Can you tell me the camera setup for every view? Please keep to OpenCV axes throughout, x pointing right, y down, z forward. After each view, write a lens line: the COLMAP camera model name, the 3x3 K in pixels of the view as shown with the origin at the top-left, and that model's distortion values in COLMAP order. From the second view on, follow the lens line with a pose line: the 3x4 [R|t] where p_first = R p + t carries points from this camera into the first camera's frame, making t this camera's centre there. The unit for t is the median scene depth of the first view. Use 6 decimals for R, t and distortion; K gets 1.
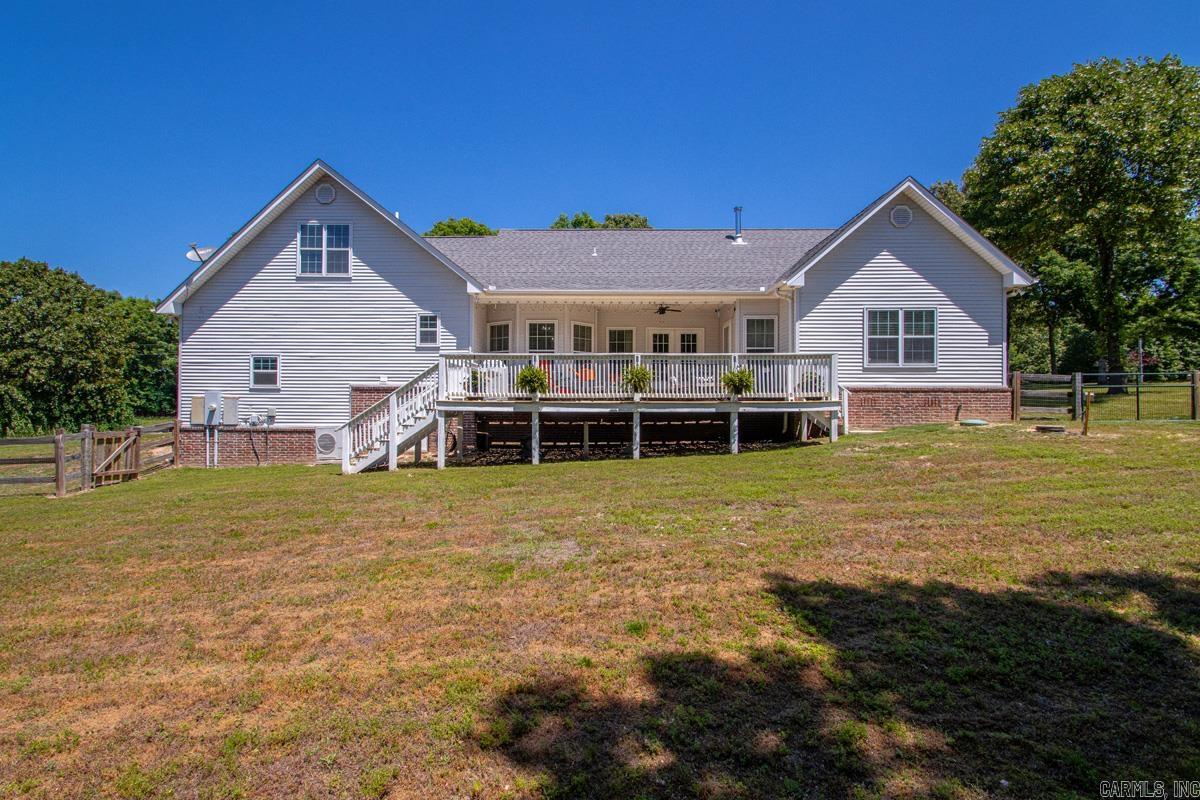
lens RADIAL K [[559.1, 0, 587.0], [0, 559.1, 398.0], [0, 0, 1]] dist [0.002802, -0.010369]
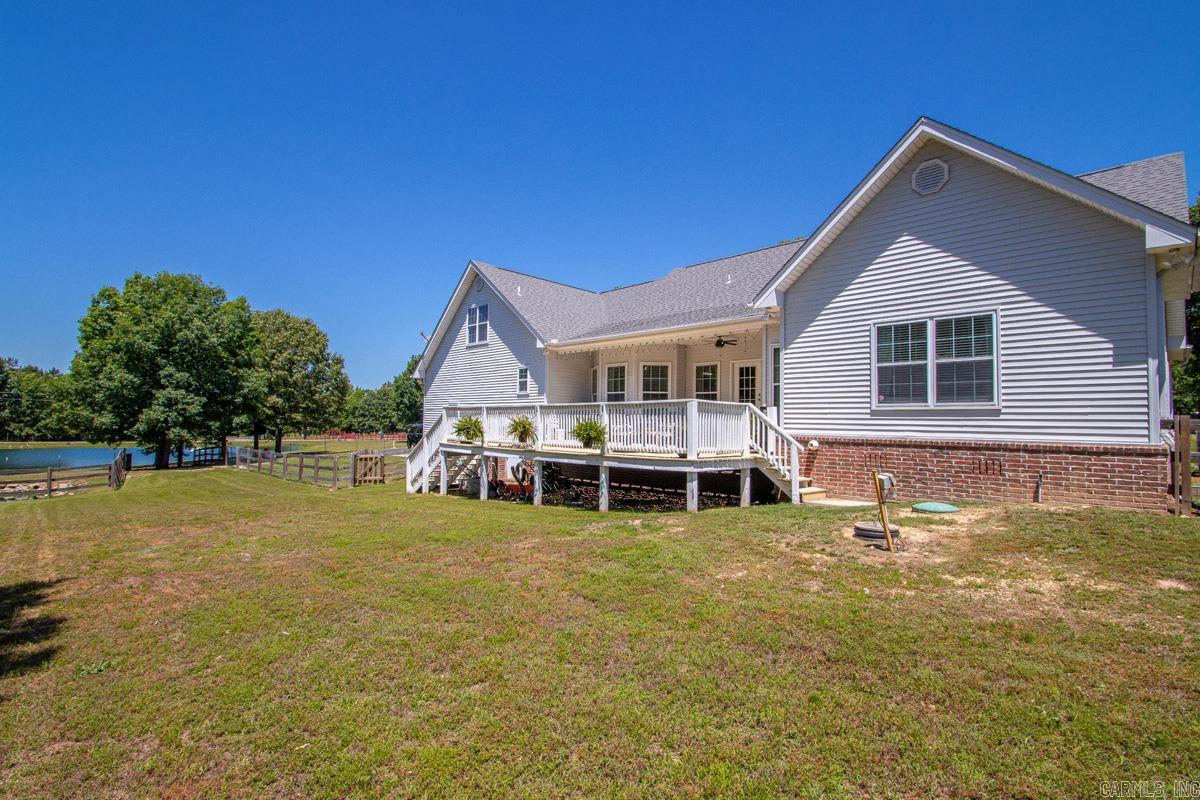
lens RADIAL K [[559.1, 0, 587.0], [0, 559.1, 398.0], [0, 0, 1]] dist [0.002802, -0.010369]
pose [[0.702375, -0.024127, -0.711398, 0.679611], [-0.000606, 0.999405, -0.034493, -0.041642], [0.711807, 0.024658, 0.701943, 0.245180]]
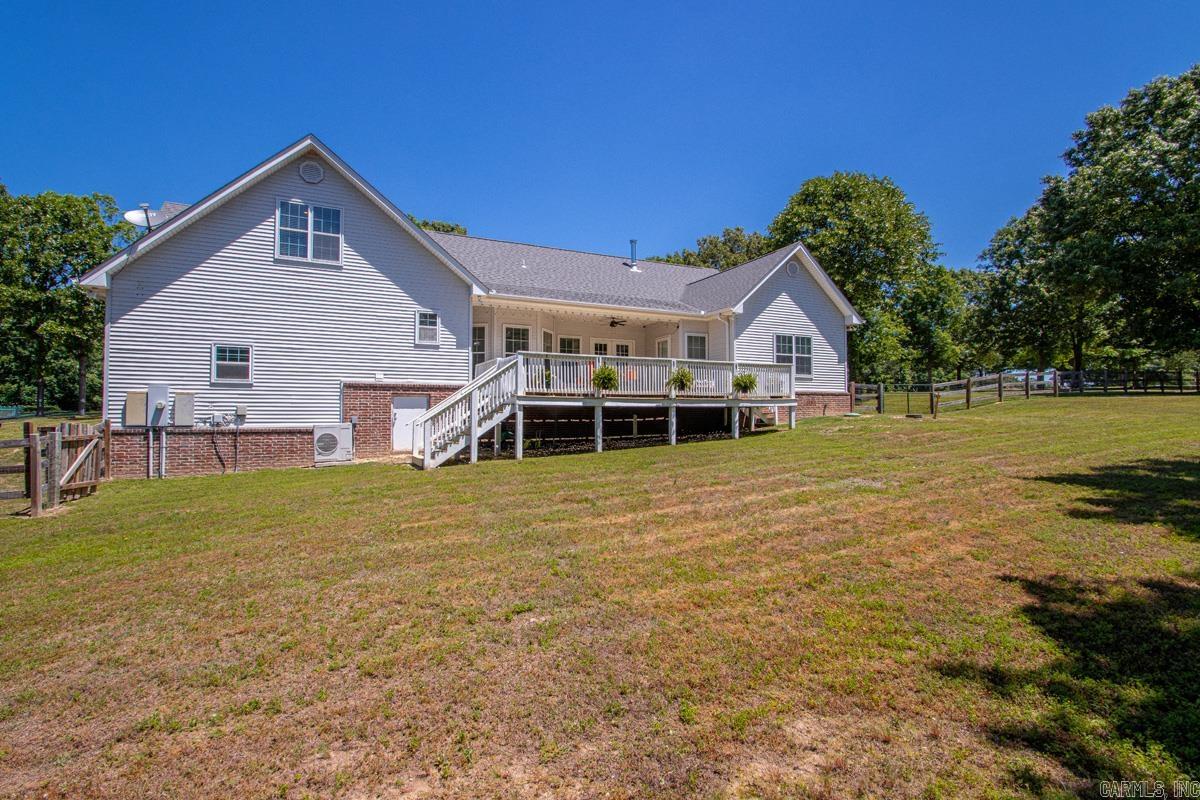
lens RADIAL K [[559.1, 0, 587.0], [0, 559.1, 398.0], [0, 0, 1]] dist [0.002802, -0.010369]
pose [[0.896665, 0.009330, 0.442611, -0.469385], [-0.000197, 0.999786, -0.020677, 0.023666], [-0.442709, 0.018453, 0.896475, -0.013544]]
